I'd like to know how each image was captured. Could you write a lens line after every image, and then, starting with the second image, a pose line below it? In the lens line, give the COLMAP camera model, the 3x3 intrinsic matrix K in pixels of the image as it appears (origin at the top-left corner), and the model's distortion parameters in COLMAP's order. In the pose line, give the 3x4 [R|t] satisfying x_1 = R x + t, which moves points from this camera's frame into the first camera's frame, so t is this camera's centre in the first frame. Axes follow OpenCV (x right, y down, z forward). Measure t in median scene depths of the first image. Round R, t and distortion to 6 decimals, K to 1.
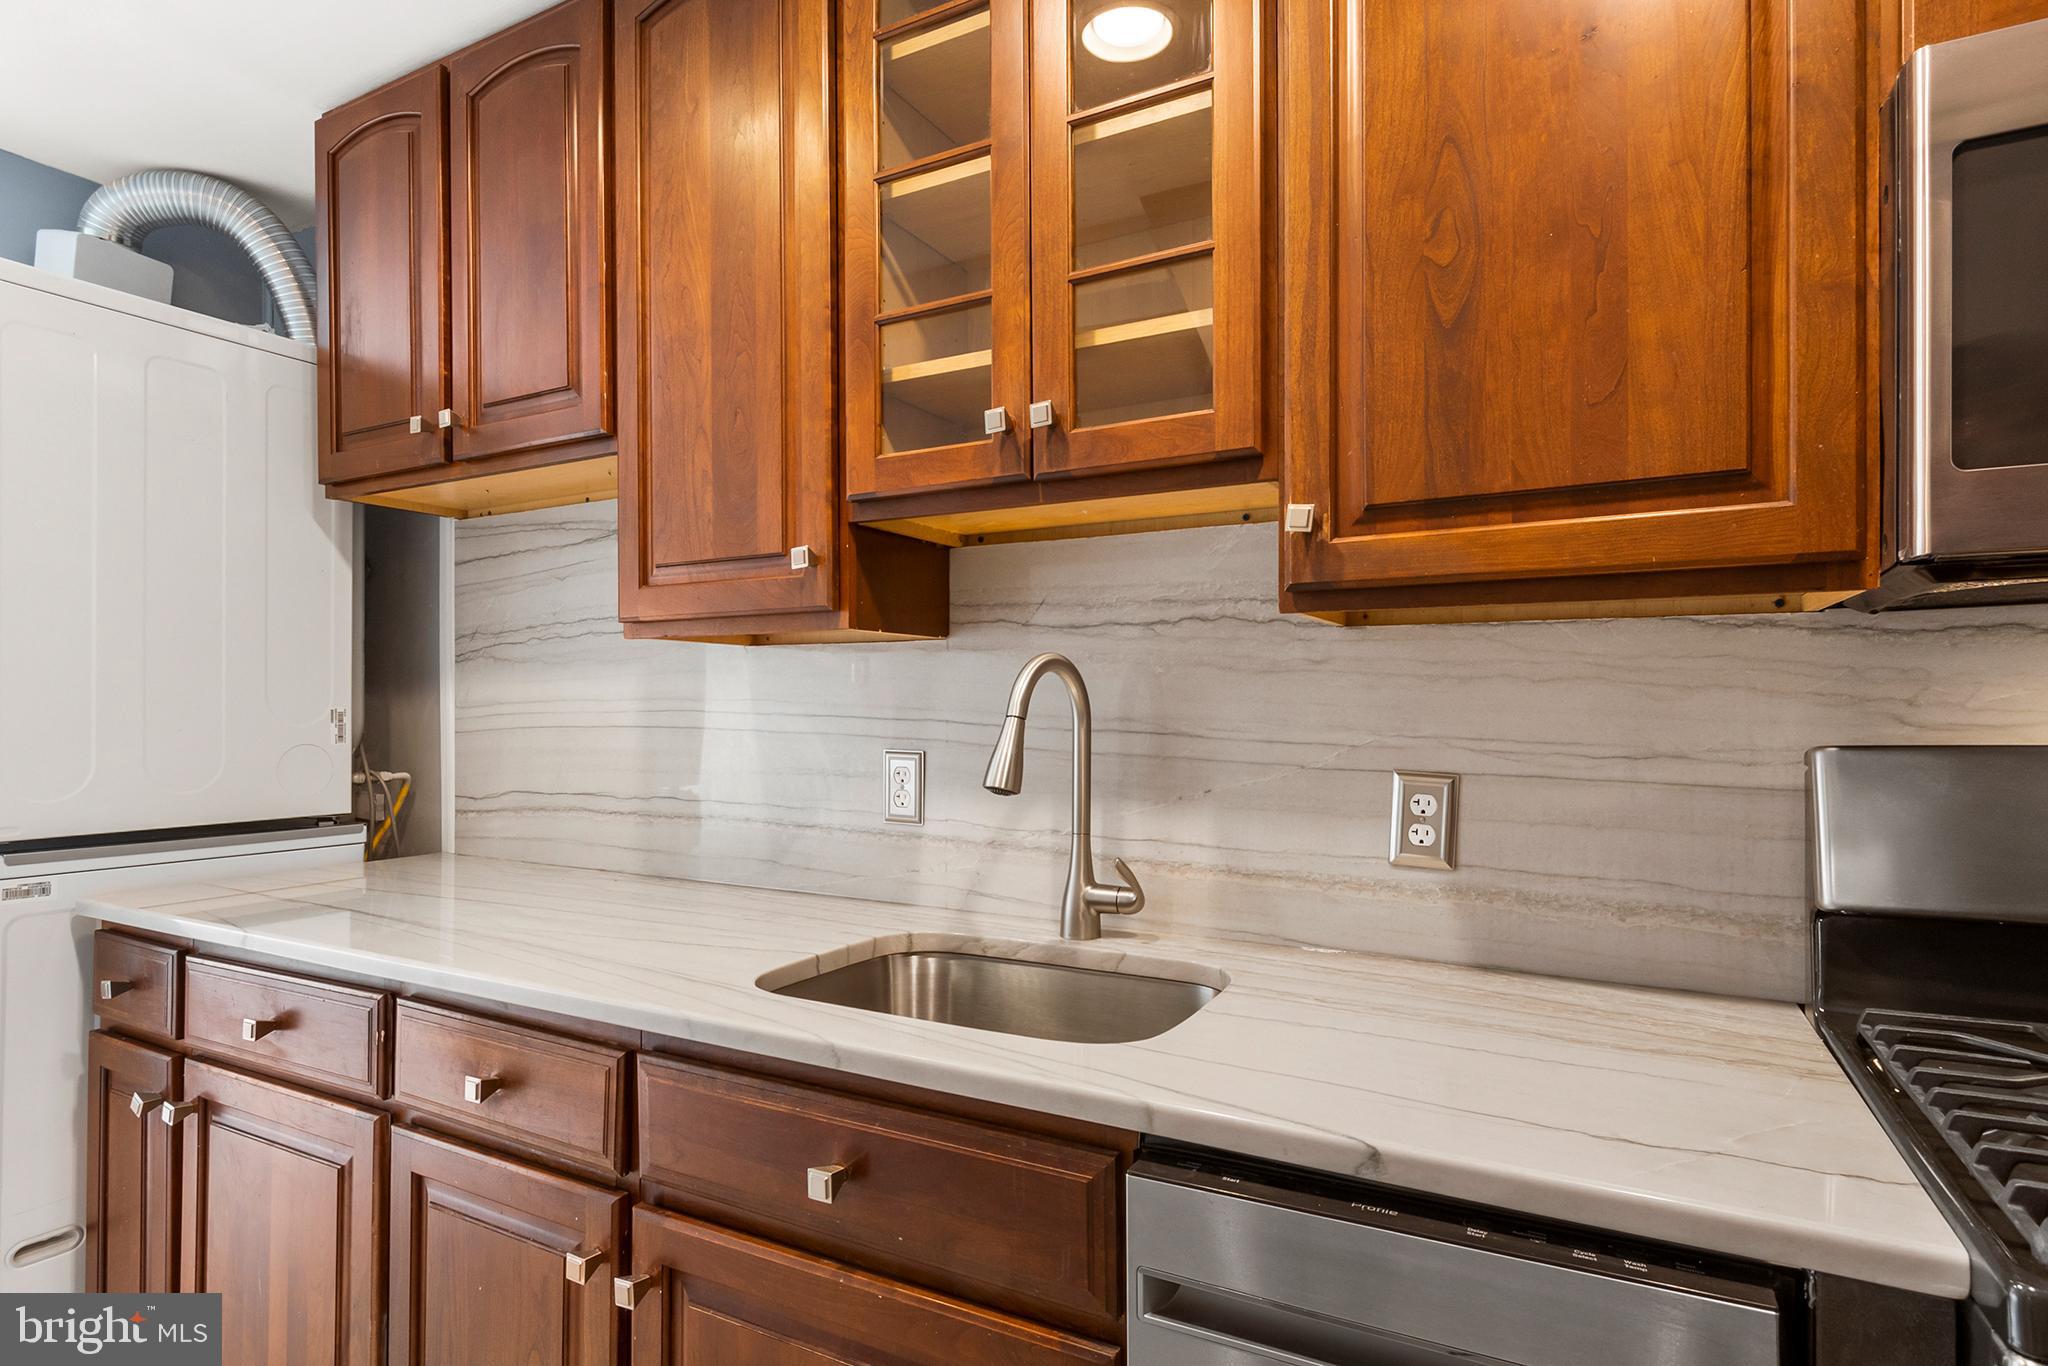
lens RADIAL K [[1041.5, 0, 1040.8], [0, 1041.5, 693.6], [0, 0, 1]] dist [0.009789, -0.002829]
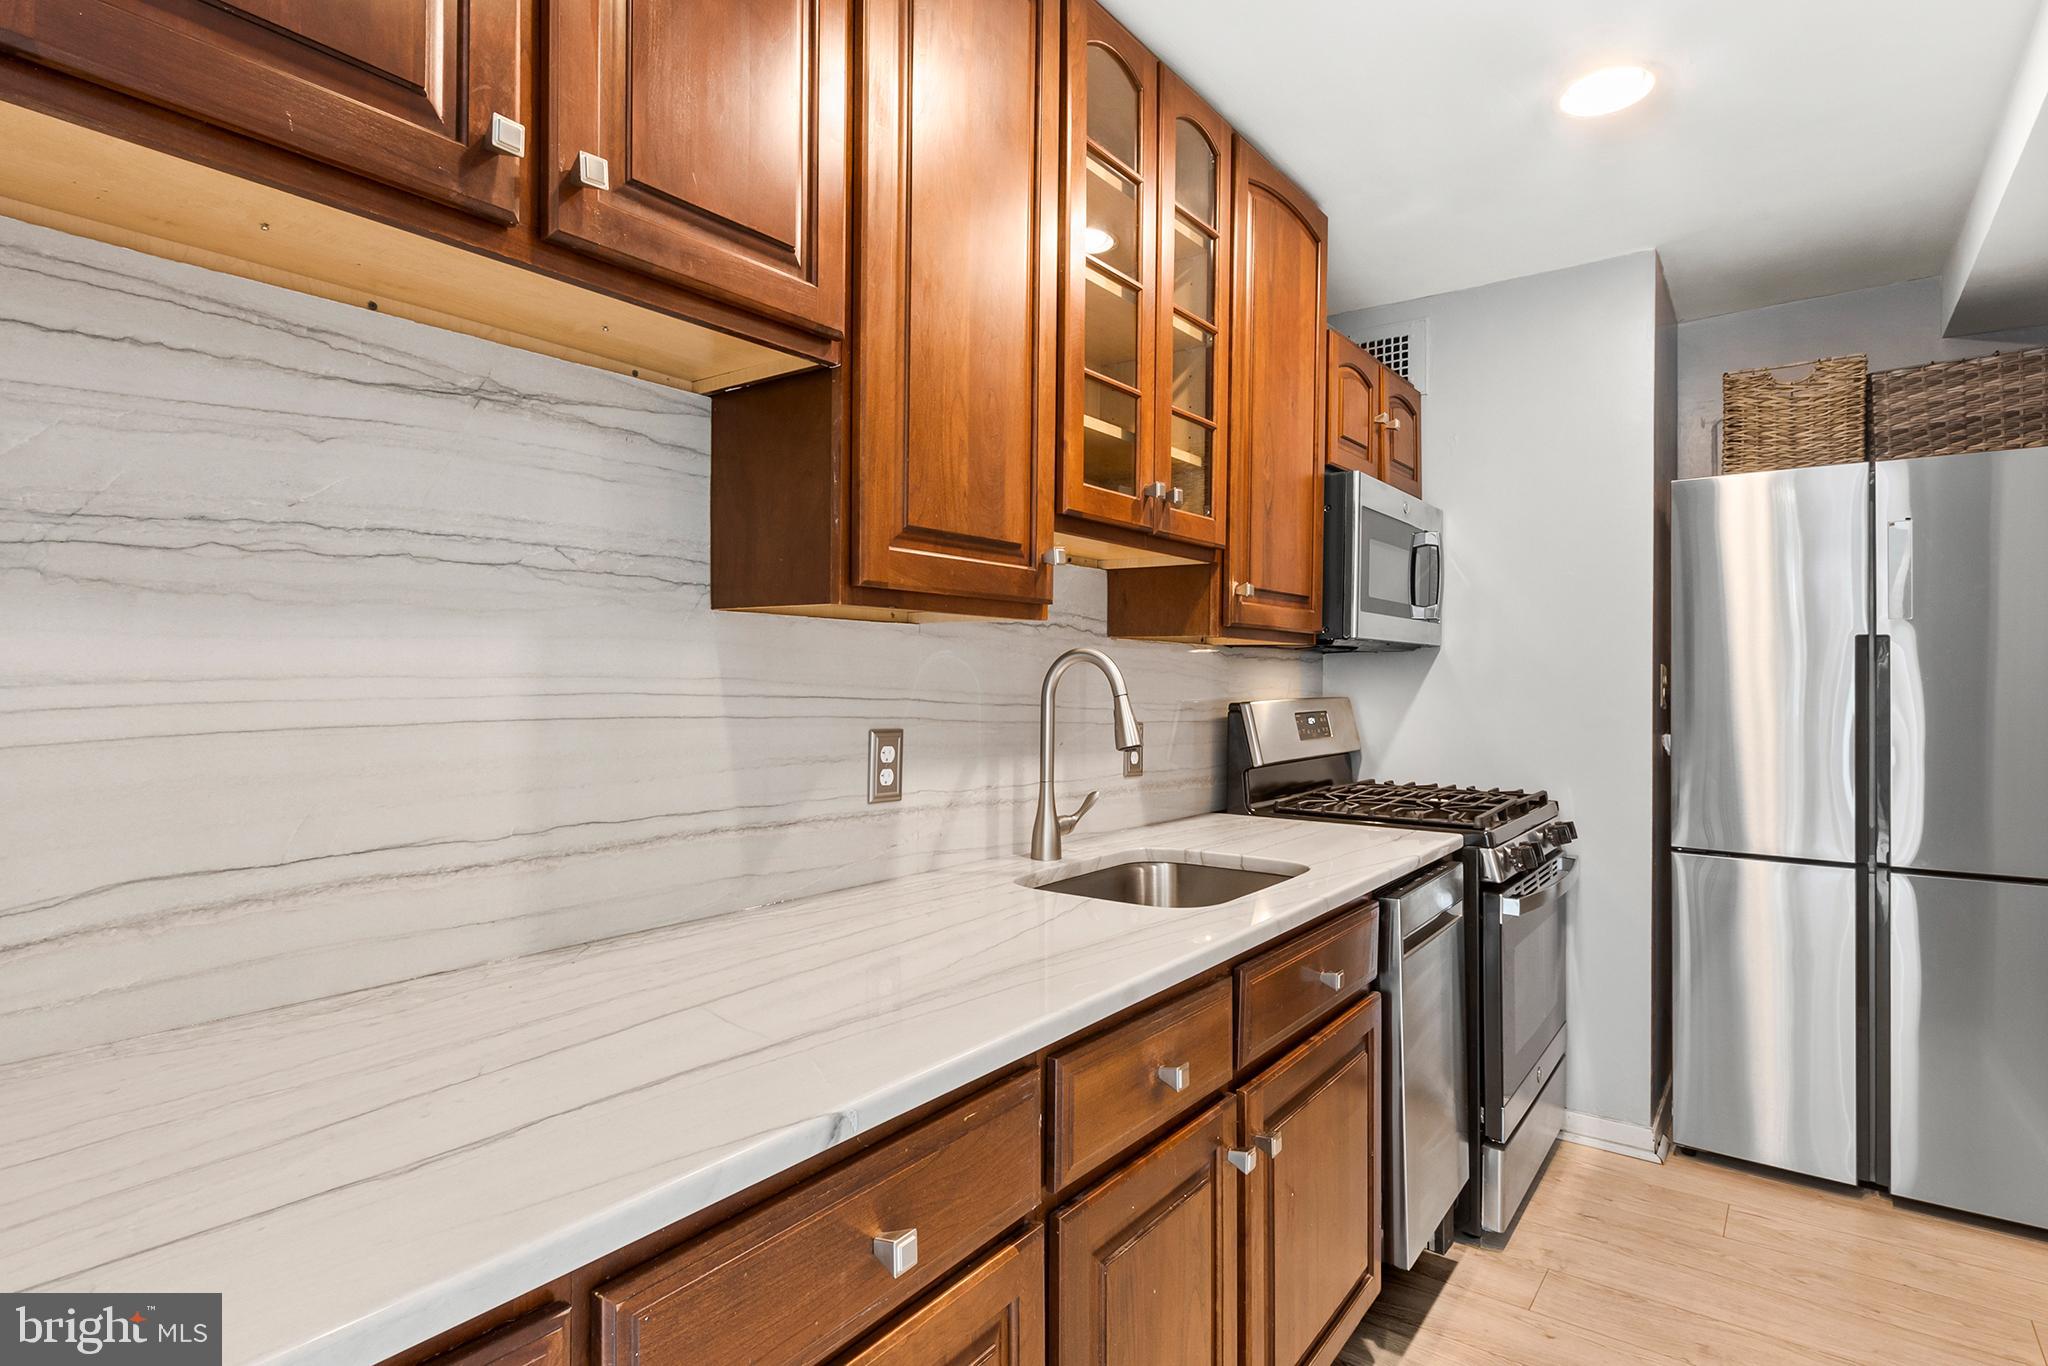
lens RADIAL K [[1041.5, 0, 1031.0], [0, 1041.5, 675.0], [0, 0, 1]] dist [0.009789, -0.002829]
pose [[0.161343, 0.003562, 0.986892, -1.391758], [-0.019931, 0.999801, -0.000350, -0.001458], [-0.986697, -0.019613, 0.161382, 0.874244]]
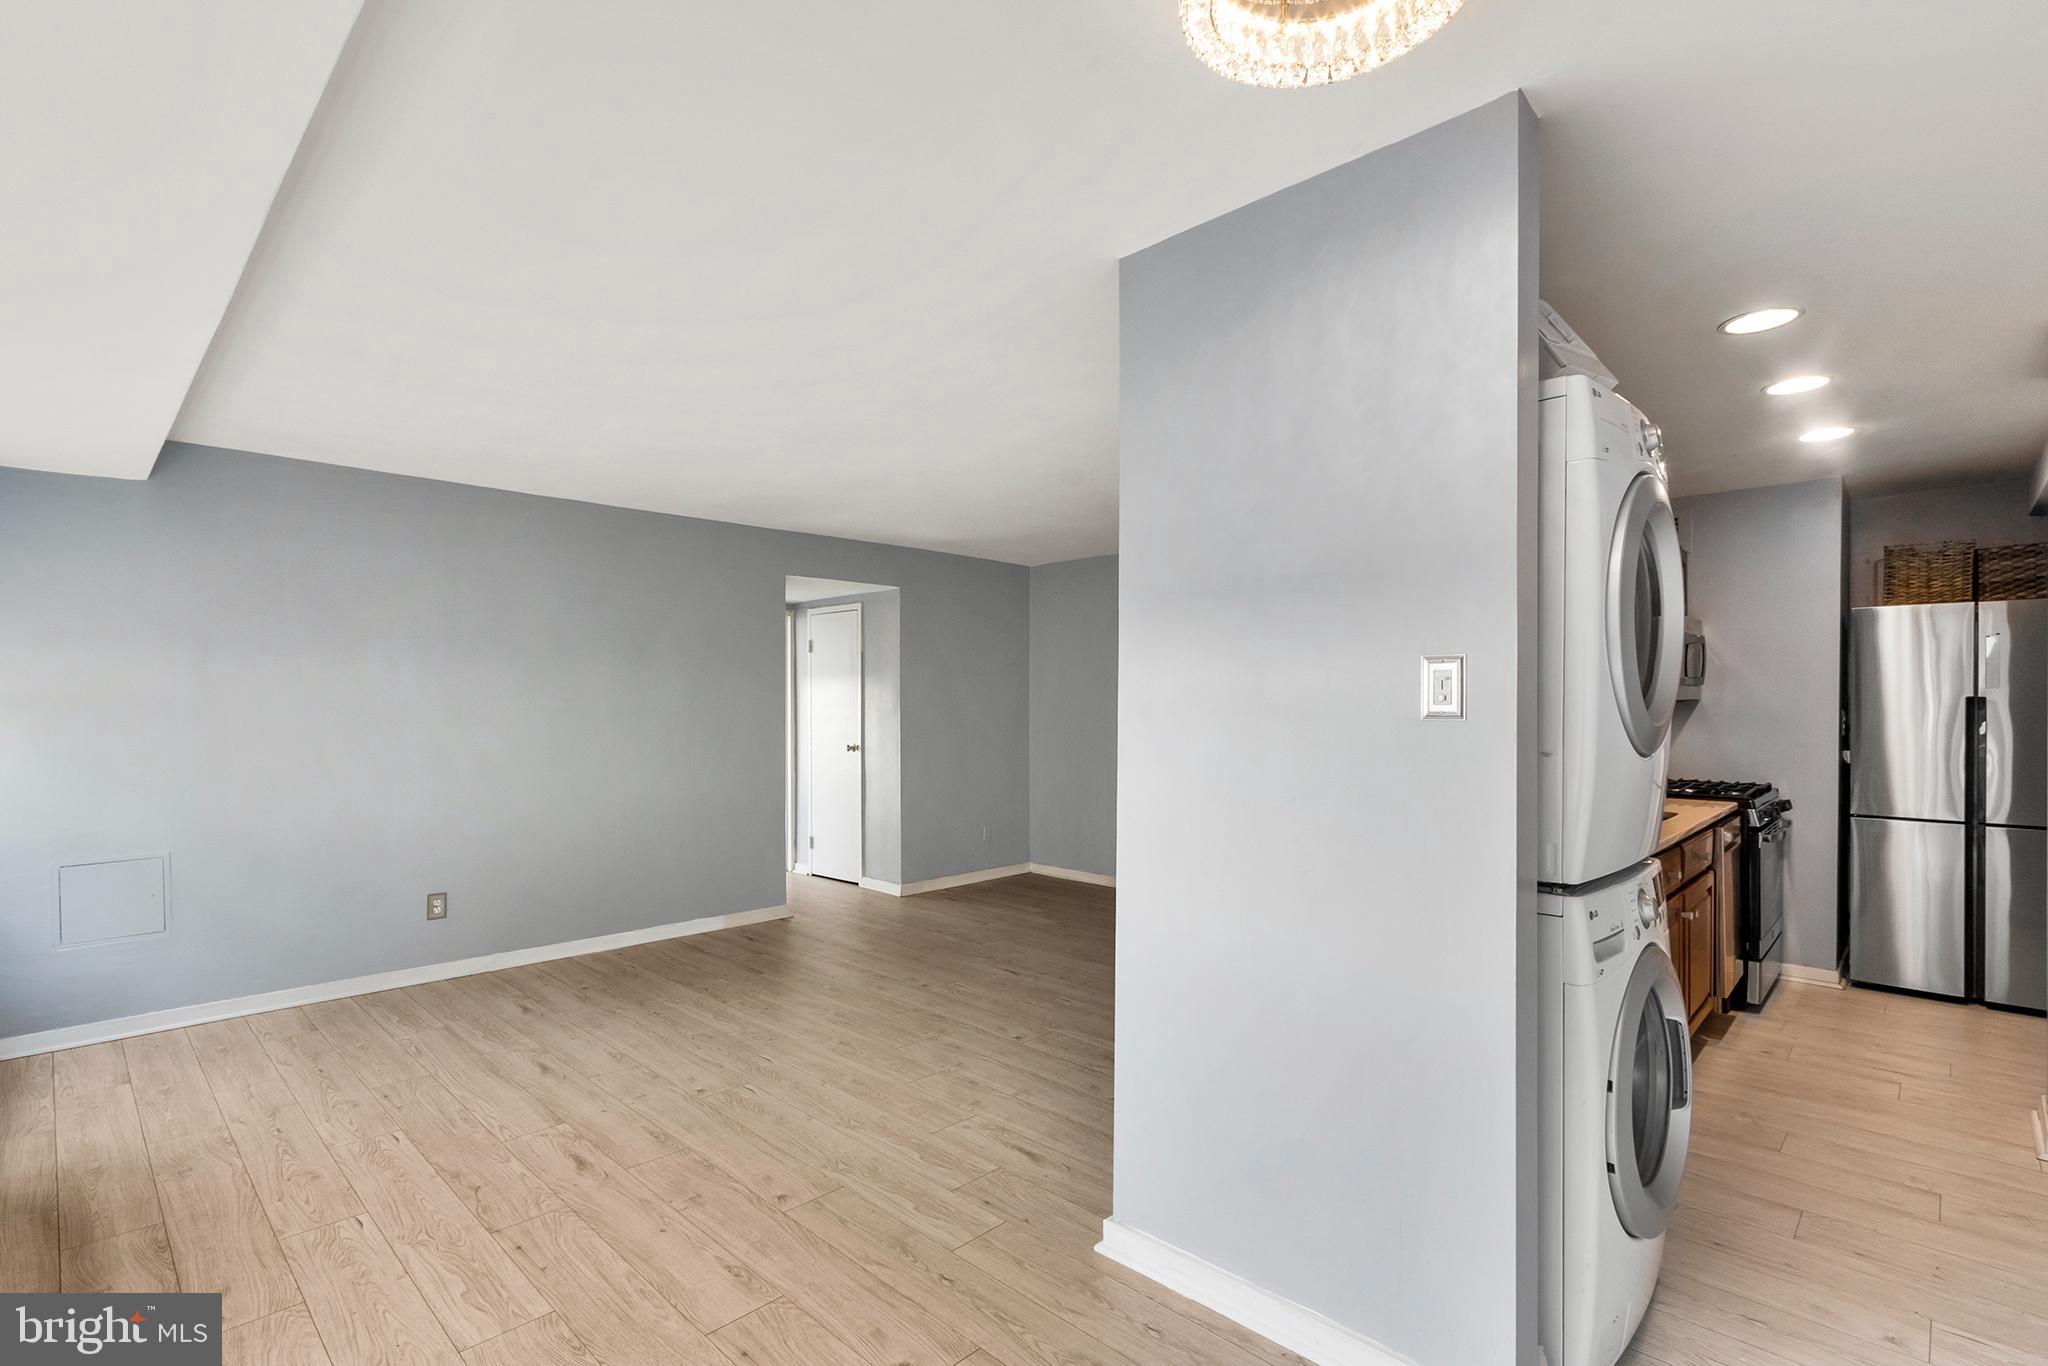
lens RADIAL K [[957.9, 0, 1023.9], [0, 957.9, 716.0], [0, 0, 1]] dist [0.010113, 0.002050]
pose [[0.279160, -0.017290, 0.960089, -2.894274], [-0.010222, 0.999728, 0.020976, -0.062435], [-0.960190, -0.015670, 0.278908, 1.635849]]
